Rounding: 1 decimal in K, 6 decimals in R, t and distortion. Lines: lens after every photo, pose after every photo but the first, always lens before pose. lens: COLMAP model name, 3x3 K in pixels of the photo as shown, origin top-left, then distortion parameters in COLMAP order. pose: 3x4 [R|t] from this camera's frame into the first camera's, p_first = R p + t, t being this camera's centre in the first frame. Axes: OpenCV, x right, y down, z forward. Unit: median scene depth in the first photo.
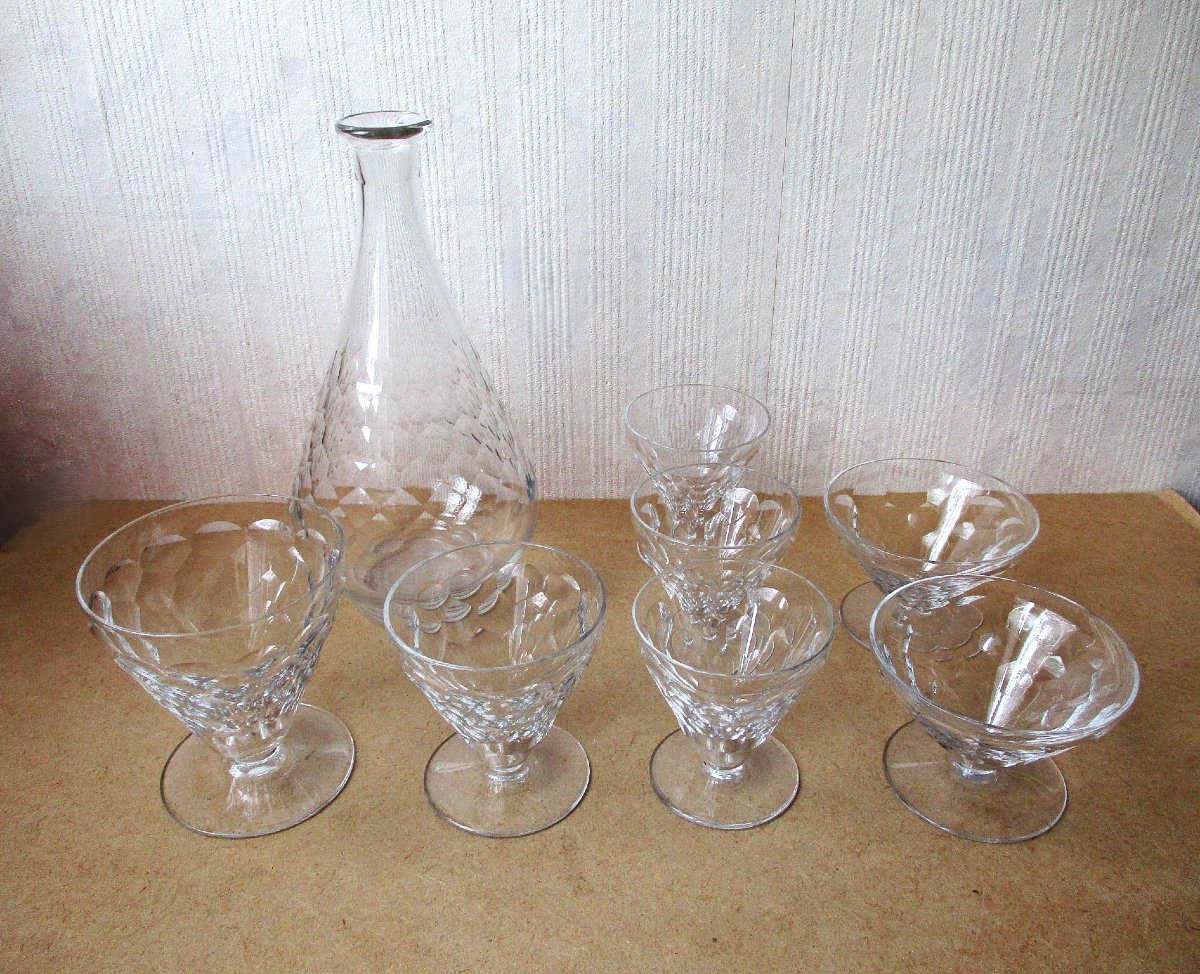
lens RADIAL K [[1169.7, 0, 600.0], [0, 1169.7, 487.0], [0, 0, 1]] dist [-0.021511, -0.004263]
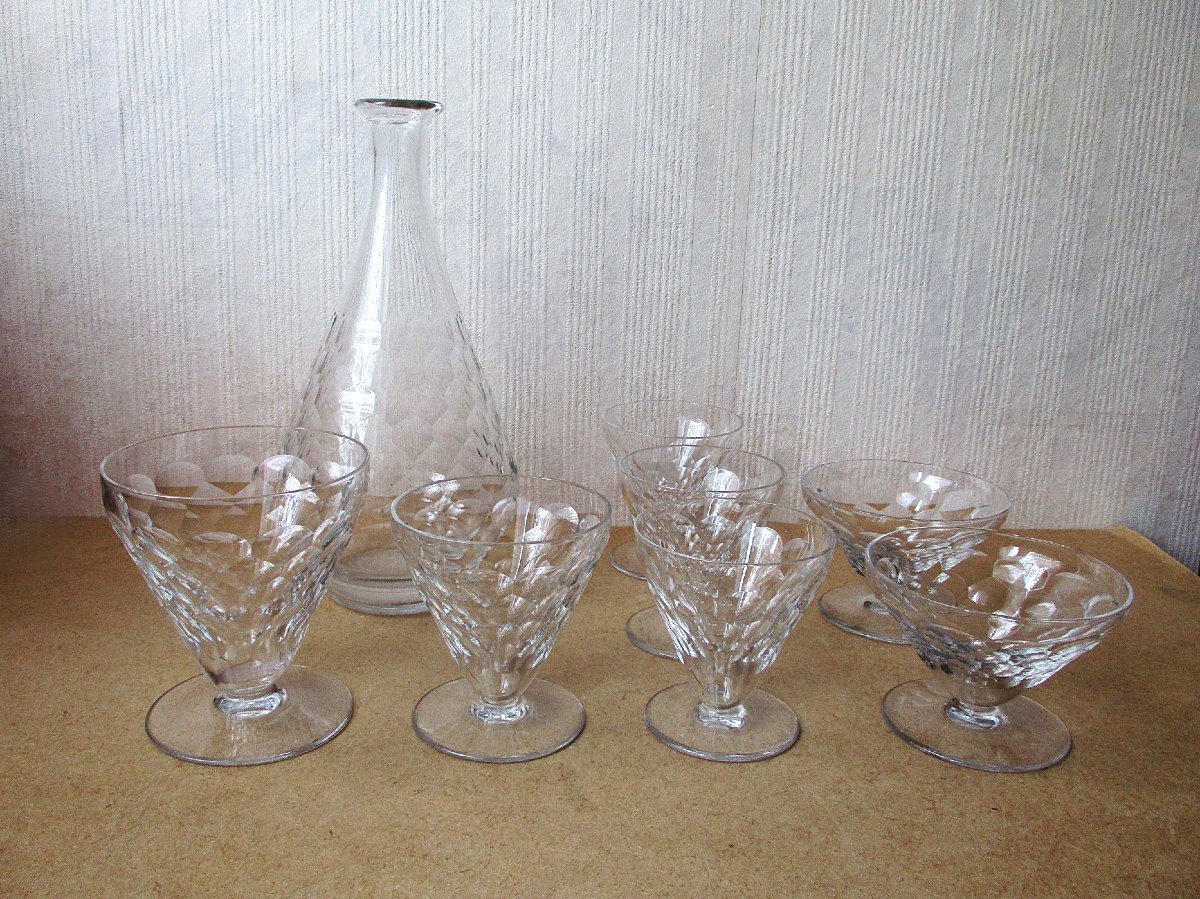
lens RADIAL K [[1195.9, 0, 565.3], [0, 1195.9, 444.6], [0, 0, 1]] dist [-0.029339, 0.007354]
pose [[0.997869, 0.025302, 0.060140, -0.076524], [-0.008205, 0.963091, -0.269050, 0.254522], [-0.064728, 0.267983, 0.961247, -0.000942]]
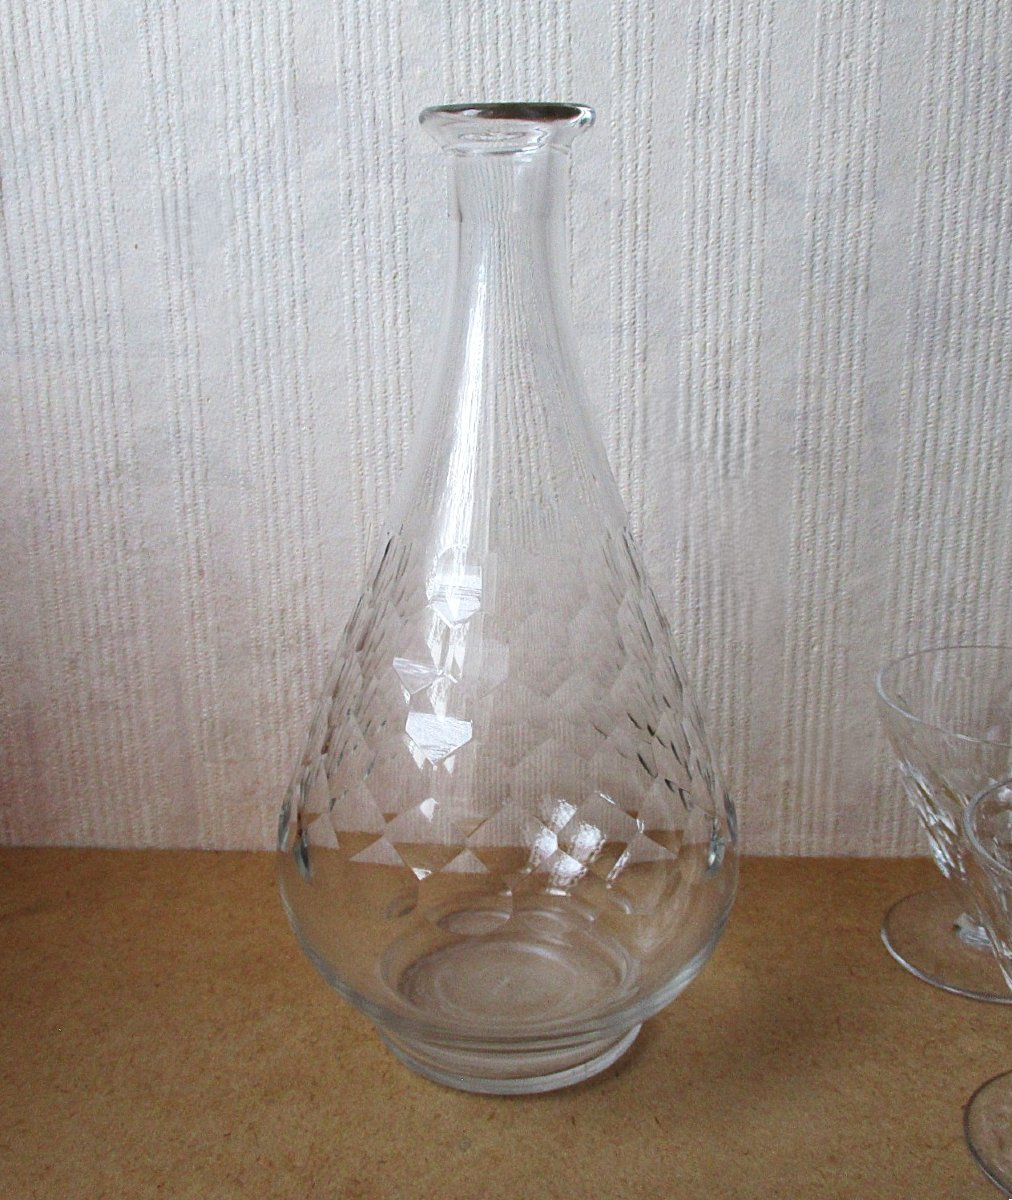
lens RADIAL K [[1368.3, 0, 451.7], [0, 1368.3, 594.5], [0, 0, 1]] dist [-0.031634, -0.007517]
pose [[0.998538, 0.006726, -0.053635, -0.150631], [-0.018307, 0.975668, -0.218488, 0.039585], [0.050861, 0.219151, 0.974365, 0.368312]]
